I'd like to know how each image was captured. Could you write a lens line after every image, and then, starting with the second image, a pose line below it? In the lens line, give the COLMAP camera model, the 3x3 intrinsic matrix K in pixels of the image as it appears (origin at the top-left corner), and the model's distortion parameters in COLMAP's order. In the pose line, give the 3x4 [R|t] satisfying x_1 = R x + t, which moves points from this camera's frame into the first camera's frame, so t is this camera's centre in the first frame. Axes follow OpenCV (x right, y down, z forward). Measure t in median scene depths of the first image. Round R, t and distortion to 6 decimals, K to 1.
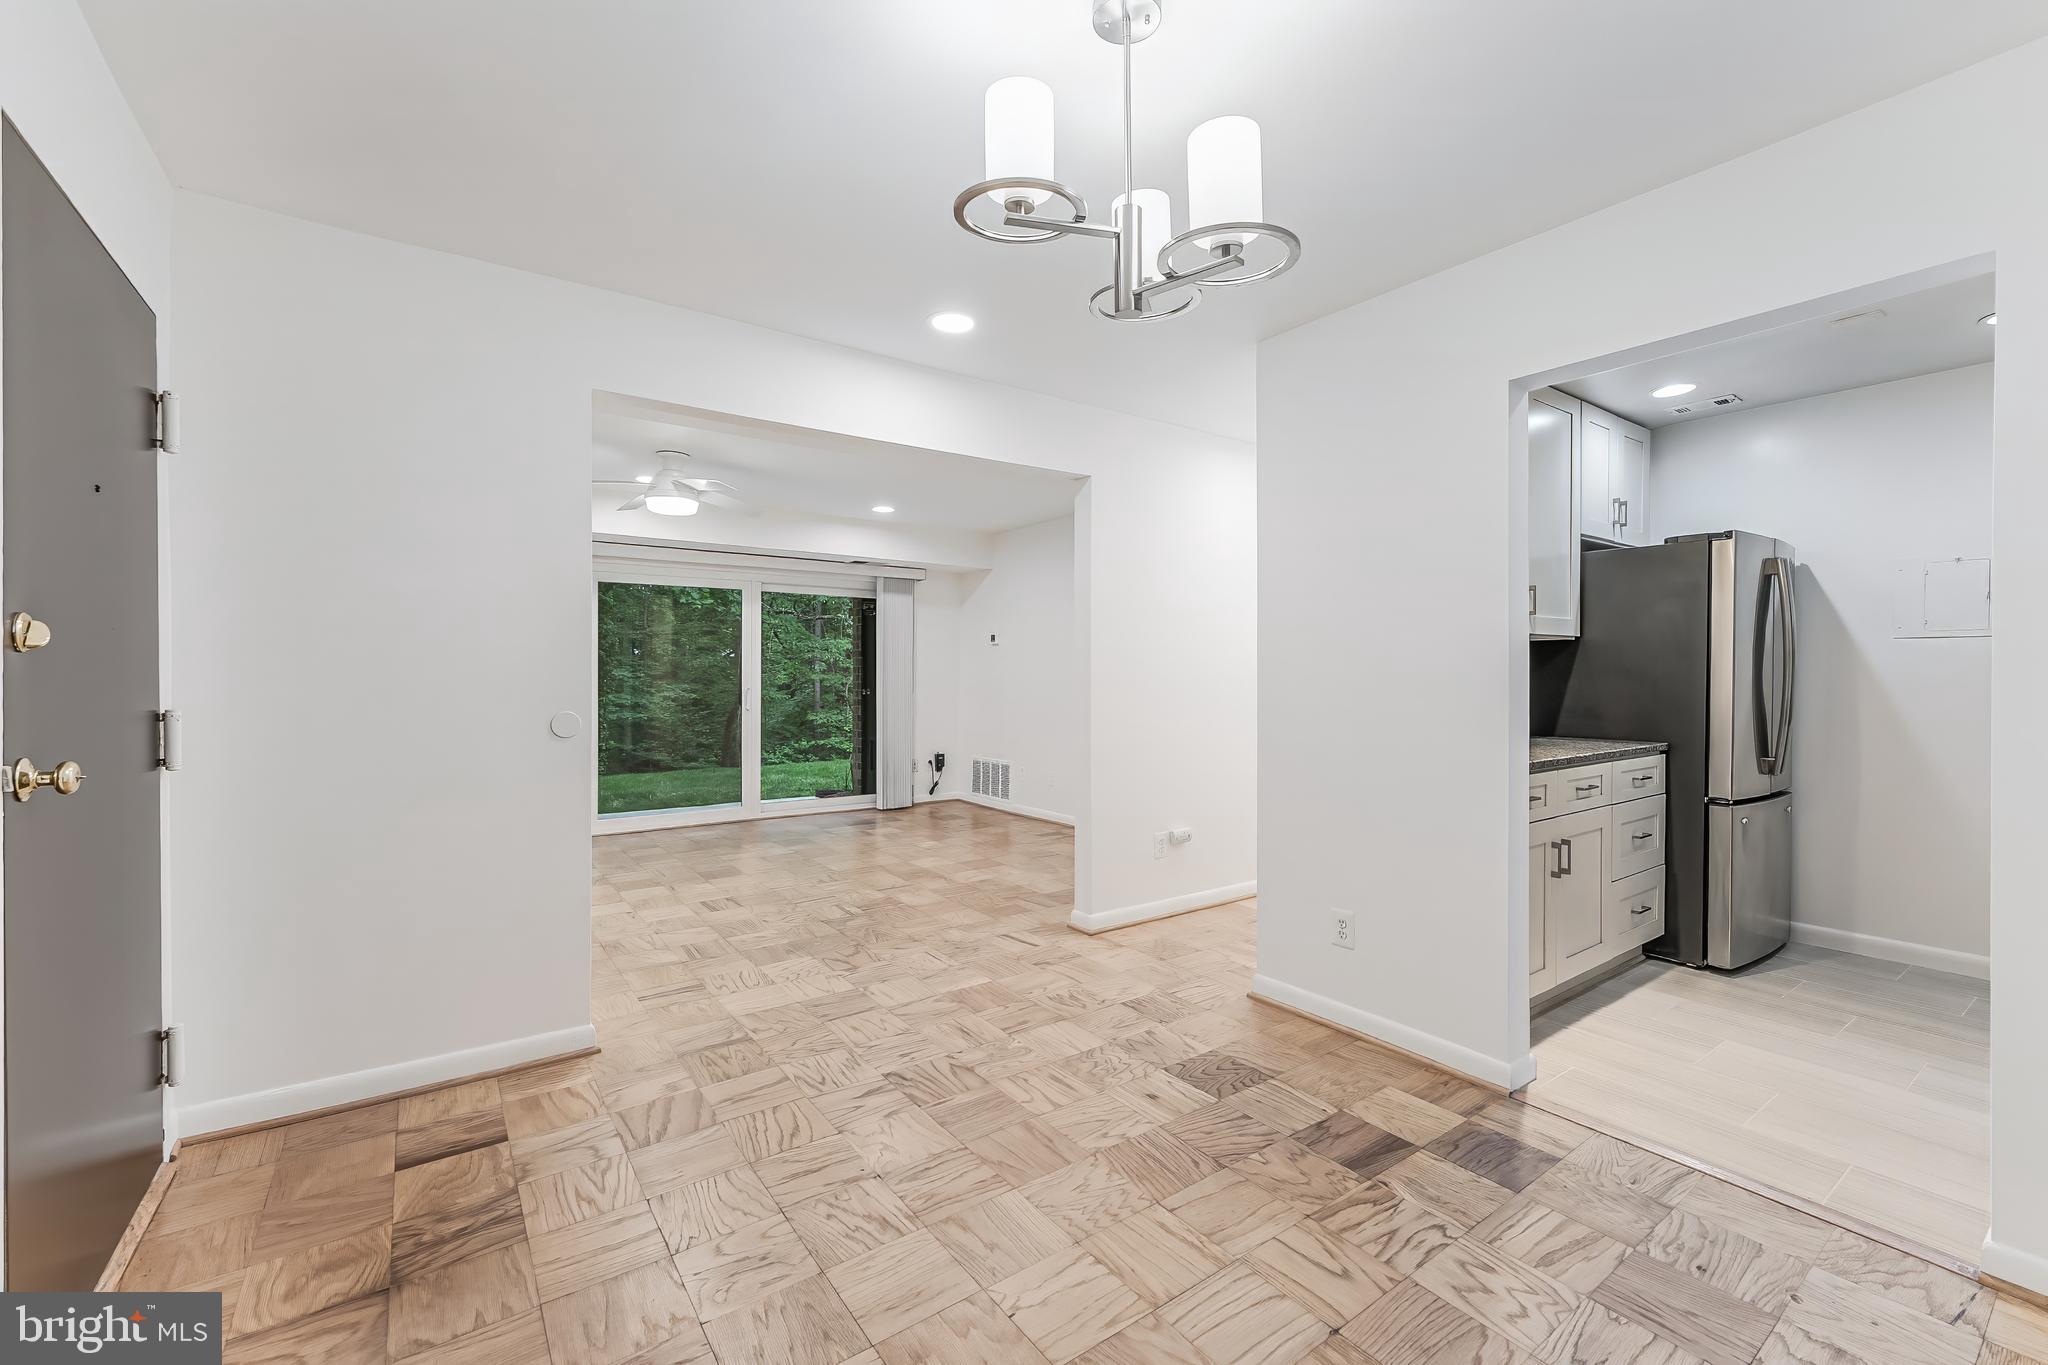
lens RADIAL K [[819.0, 0, 1064.3], [0, 819.0, 684.3], [0, 0, 1]] dist [0.005971, 0.000008]
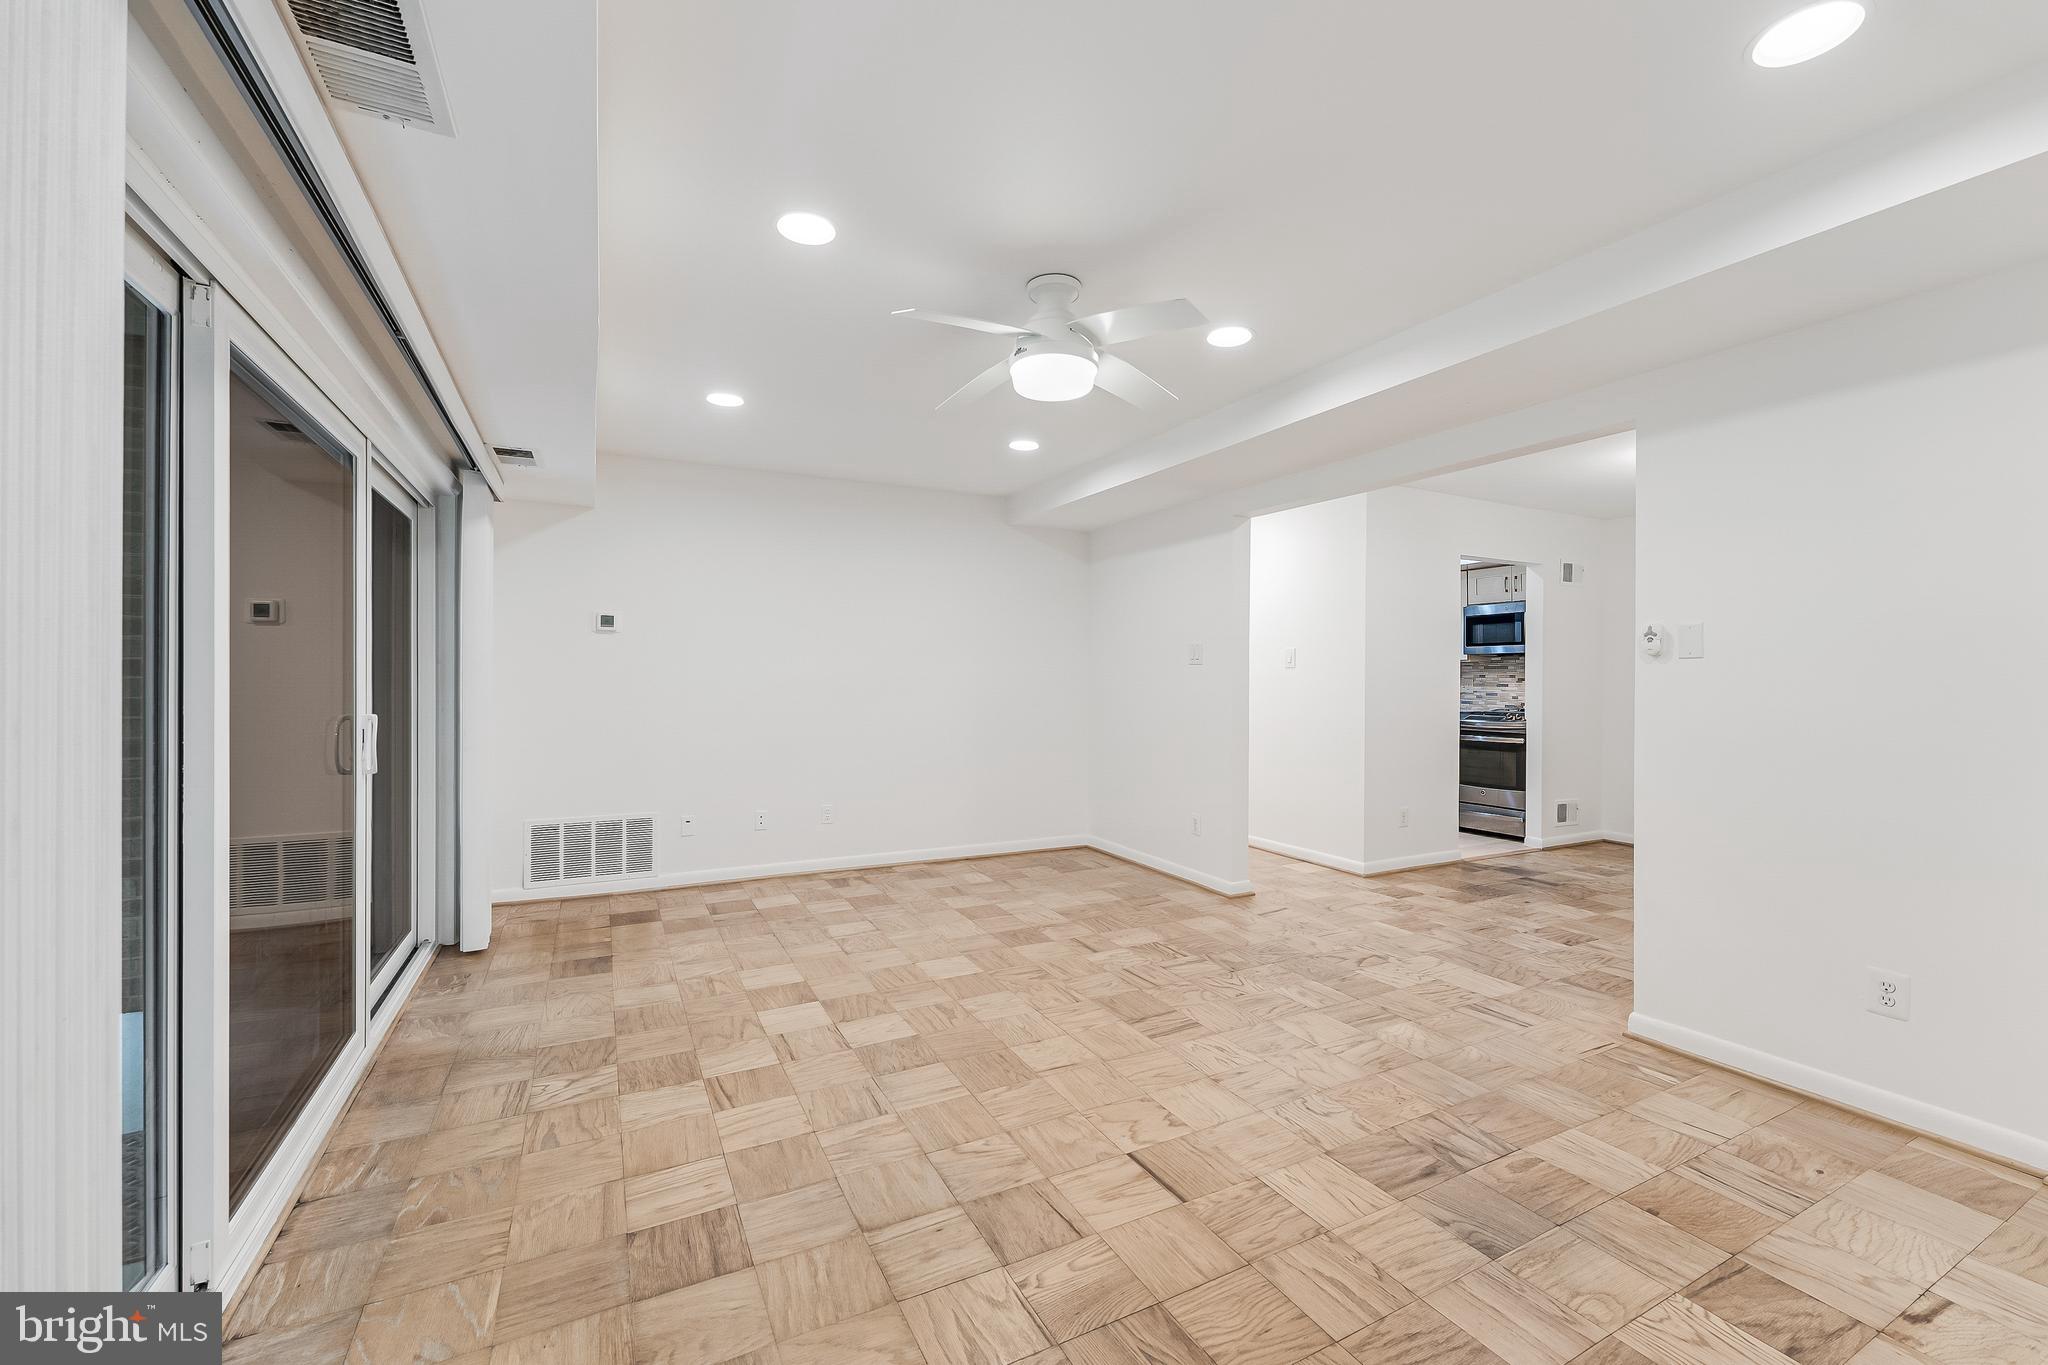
lens RADIAL K [[822.9, 0, 1024.0], [0, 822.9, 682.5], [0, 0, 1]] dist [0.001164, 0.000014]
pose [[0.191735, -0.007476, 0.981418, -1.242719], [0.006775, 0.999957, 0.006293, -0.022576], [-0.981423, 0.005443, 0.191777, 1.099216]]
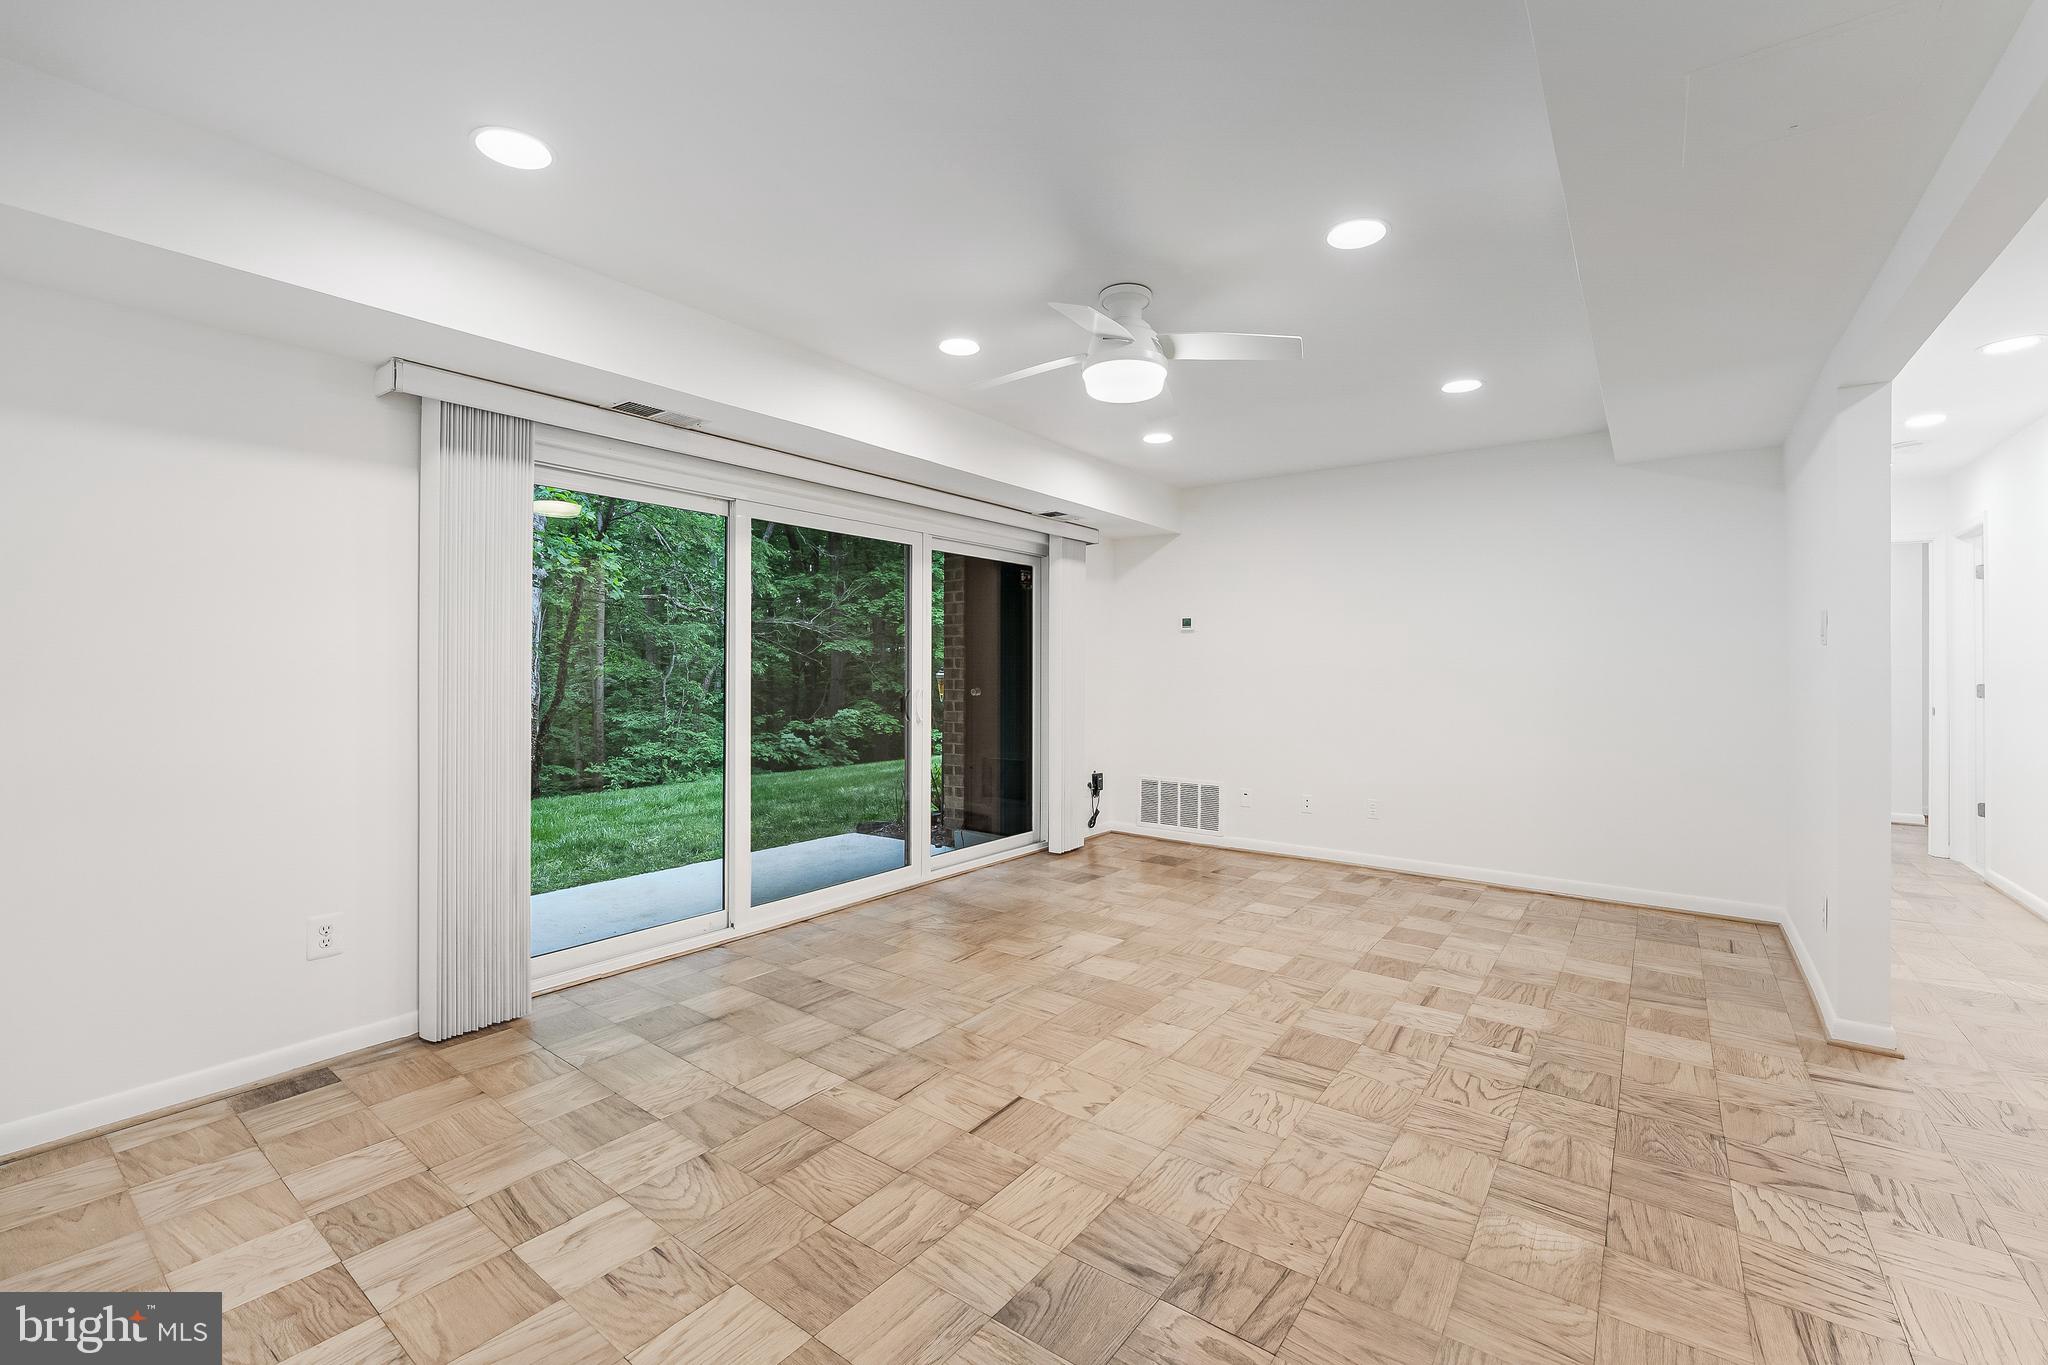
lens RADIAL K [[833.8, 0, 1049.0], [0, 833.8, 678.2], [0, 0, 1]] dist [-0.009889, -0.000068]
pose [[0.960259, -0.003548, 0.279086, -0.837669], [0.002721, 0.999991, 0.003352, -0.013749], [-0.279096, -0.002459, 0.960260, 0.540847]]
